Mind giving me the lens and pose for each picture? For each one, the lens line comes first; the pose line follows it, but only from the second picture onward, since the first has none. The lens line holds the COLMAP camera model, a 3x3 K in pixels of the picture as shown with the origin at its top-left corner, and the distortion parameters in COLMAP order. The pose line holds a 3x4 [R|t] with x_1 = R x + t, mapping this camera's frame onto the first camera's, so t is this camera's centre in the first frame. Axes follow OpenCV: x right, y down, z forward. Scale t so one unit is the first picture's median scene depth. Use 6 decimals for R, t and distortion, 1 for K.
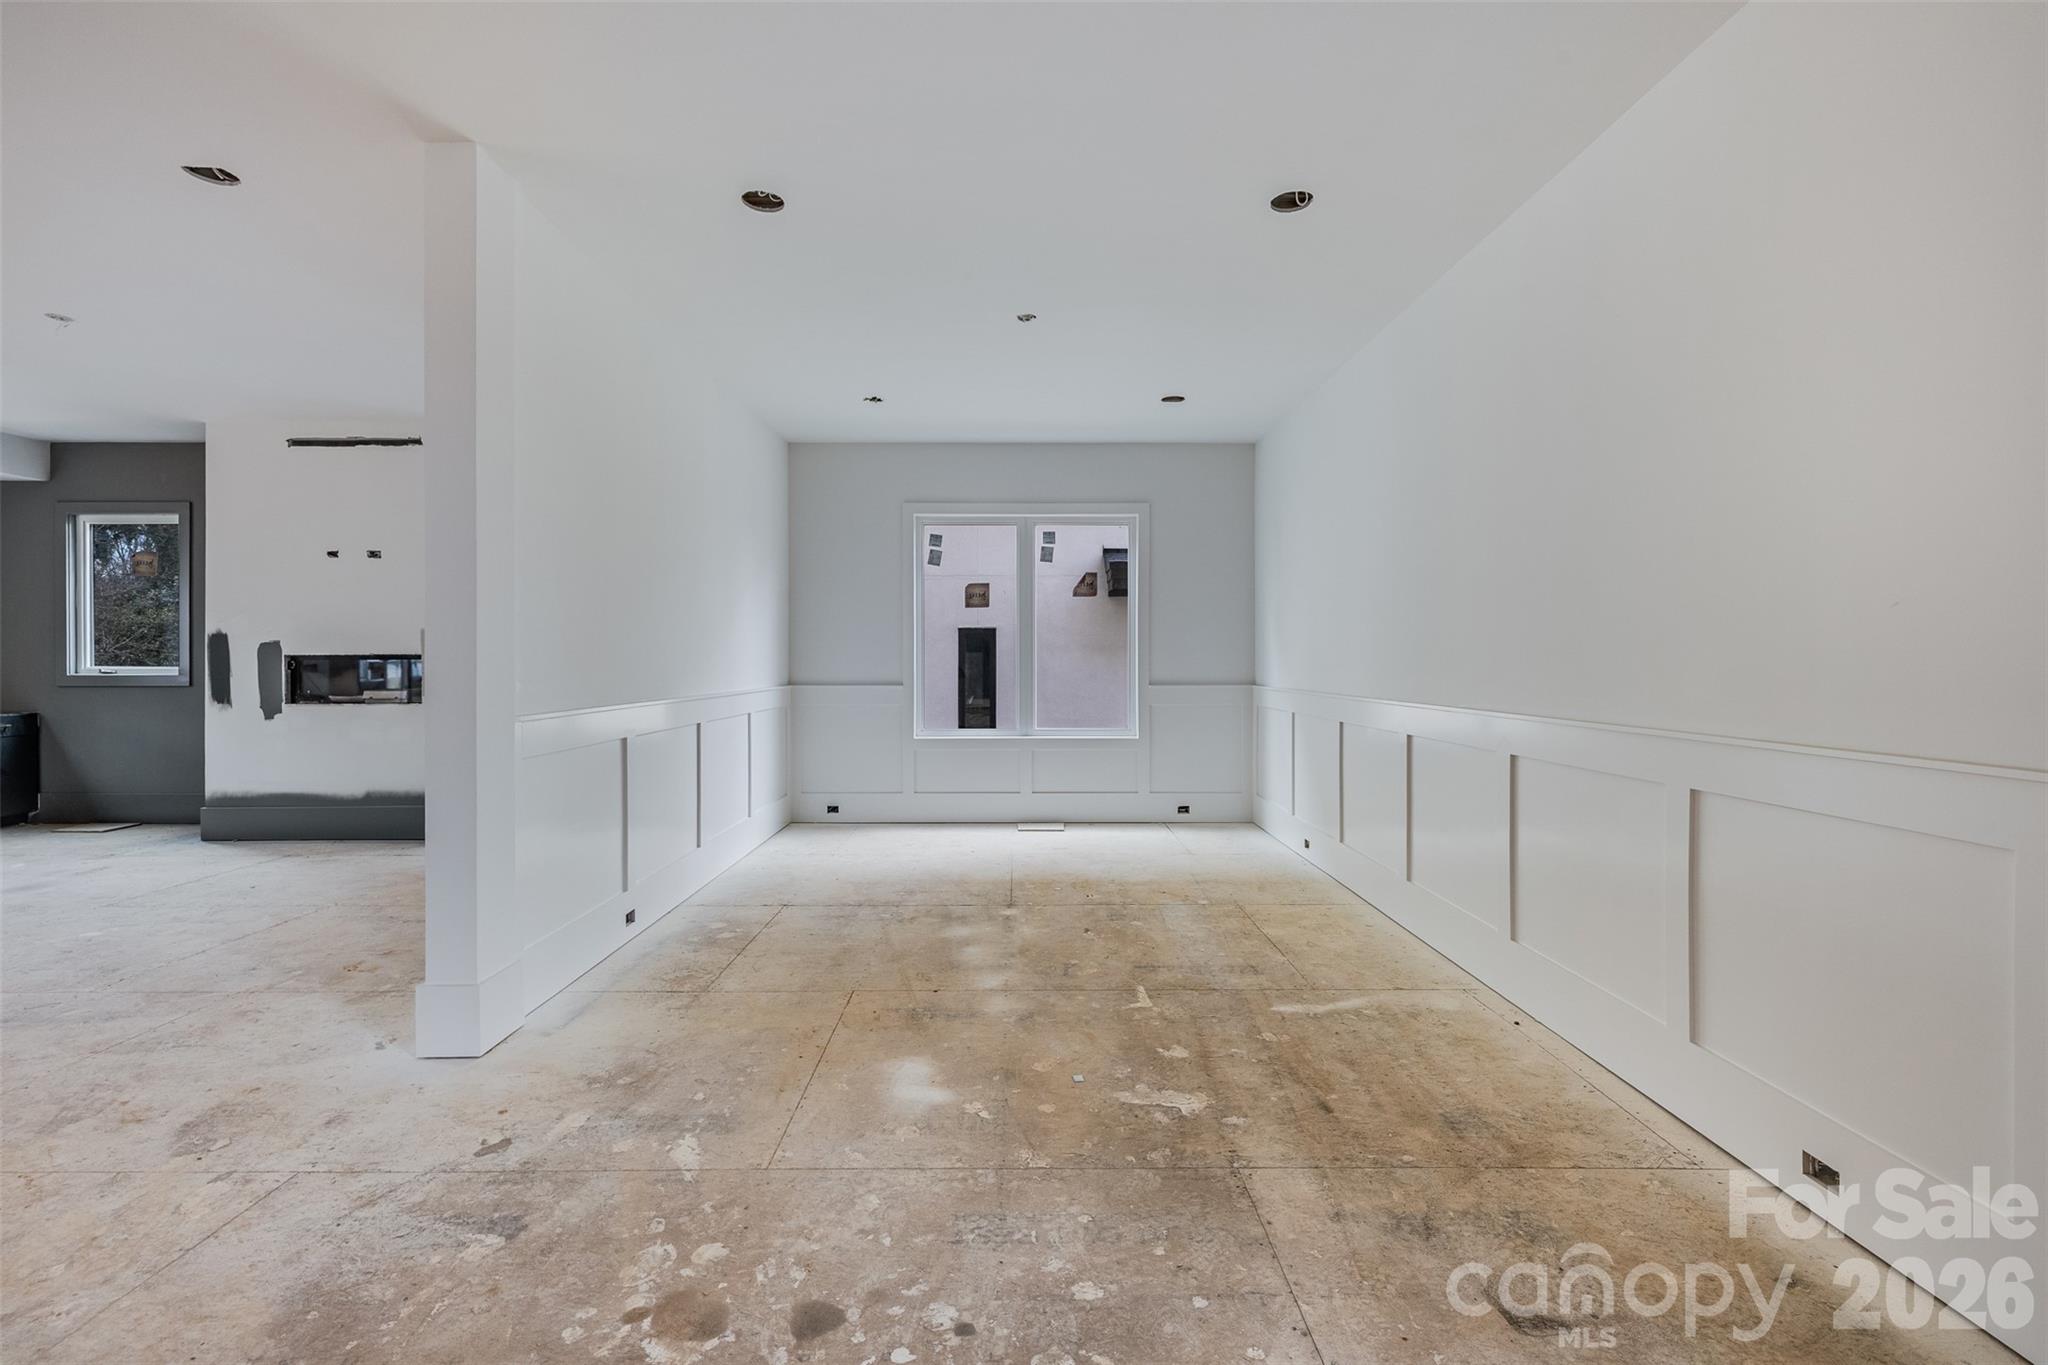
lens RADIAL K [[864.2, 0, 1022.6], [0, 864.2, 667.0], [0, 0, 1]] dist [0.002028, -0.000573]
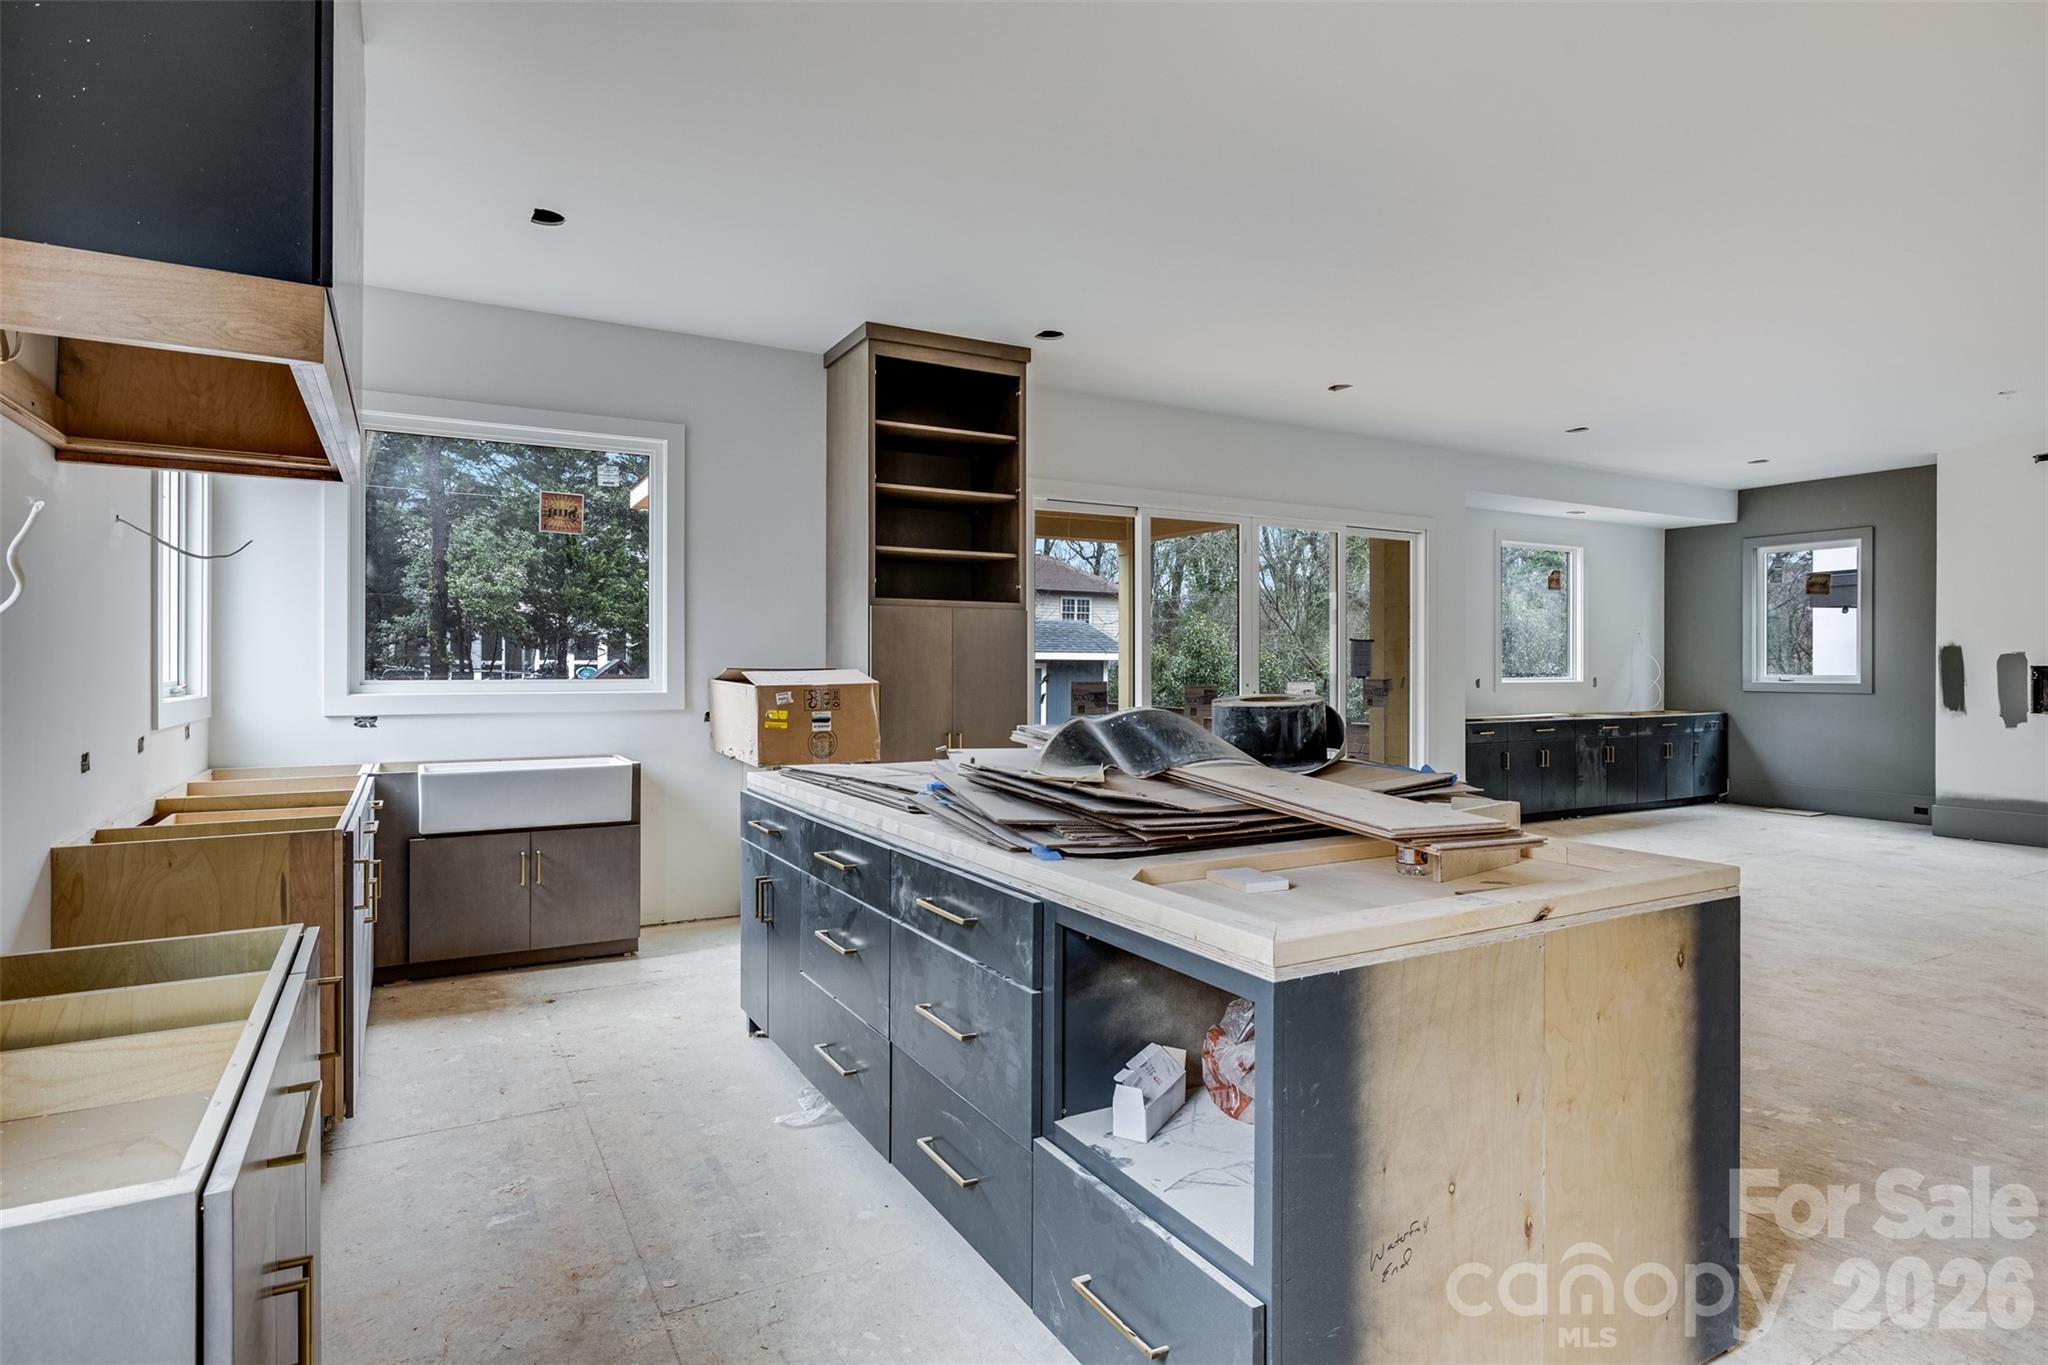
lens RADIAL K [[1085.9, 0, 1010.4], [0, 1085.9, 666.5], [0, 0, 1]] dist [-0.003058, -0.001192]
pose [[0.483314, 0.001514, -0.875446, -0.315139], [-0.009172, 0.999952, -0.003334, 0.002114], [0.875399, 0.009641, 0.483305, -0.676025]]
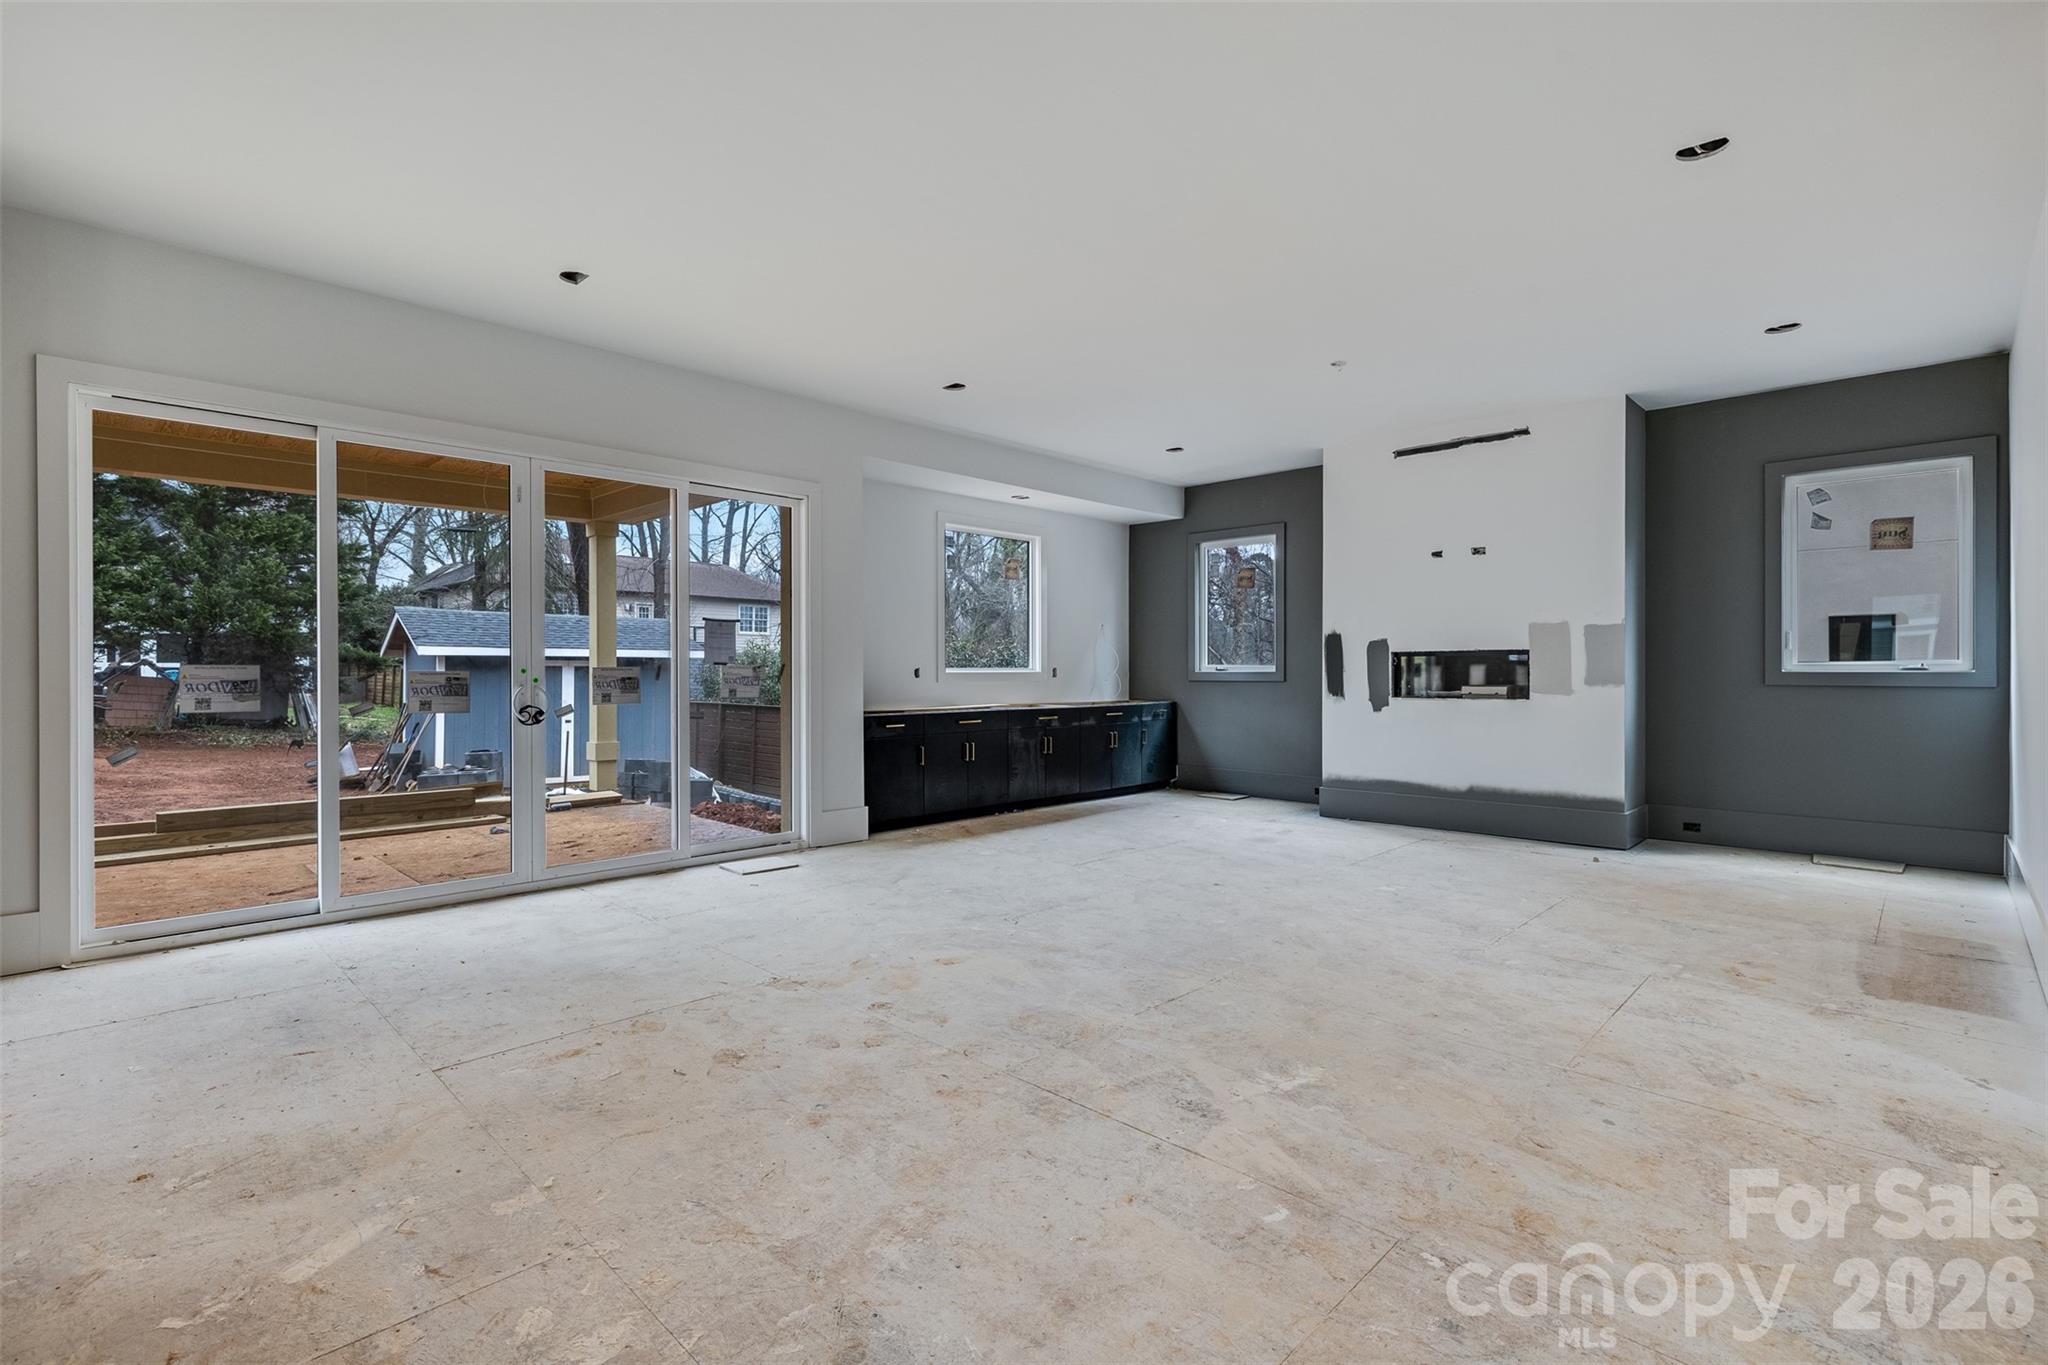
lens RADIAL K [[938.9, 0, 1023.6], [0, 938.9, 673.1], [0, 0, 1]] dist [-0.003161, 0.001389]
pose [[0.711032, 0.000054, -0.703160, -0.357560], [-0.004217, 0.999982, -0.004187, 0.019095], [0.703147, 0.005942, 0.711020, -0.150230]]
